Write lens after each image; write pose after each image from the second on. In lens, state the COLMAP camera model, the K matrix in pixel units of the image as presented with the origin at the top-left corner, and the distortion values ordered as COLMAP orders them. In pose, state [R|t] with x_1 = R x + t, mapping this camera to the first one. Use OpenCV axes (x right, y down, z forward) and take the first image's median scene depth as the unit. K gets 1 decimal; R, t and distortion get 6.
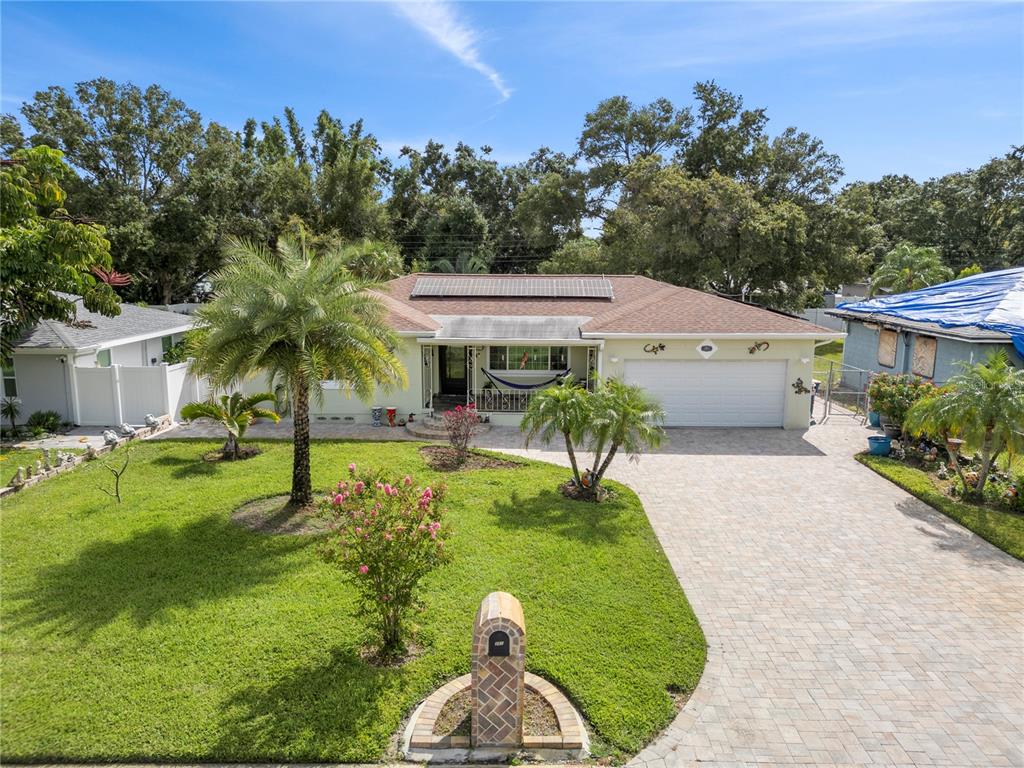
lens RADIAL K [[723.8, 0, 514.4], [0, 723.8, 392.1], [0, 0, 1]] dist [0.054311, -0.048919]
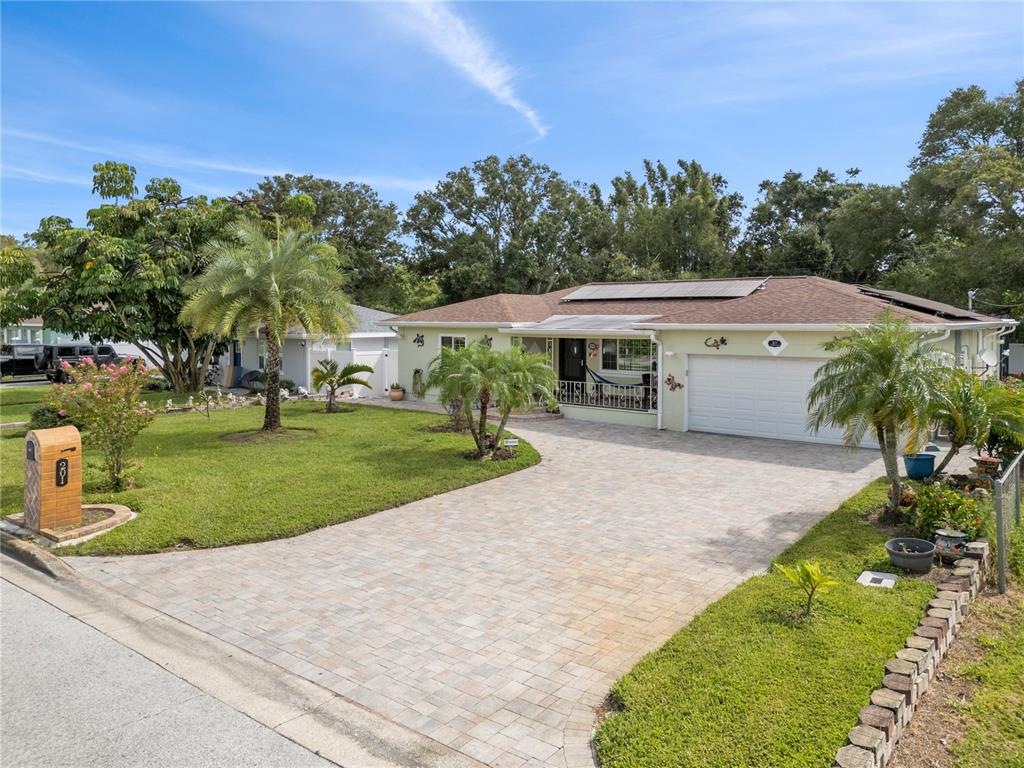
lens RADIAL K [[723.8, 0, 510.2], [0, 723.8, 377.0], [0, 0, 1]] dist [0.054311, -0.048919]
pose [[0.795882, 0.043339, -0.603899, 0.536949], [-0.101639, 0.992844, -0.062699, 0.064737], [0.596860, 0.111280, 0.794591, 0.135783]]
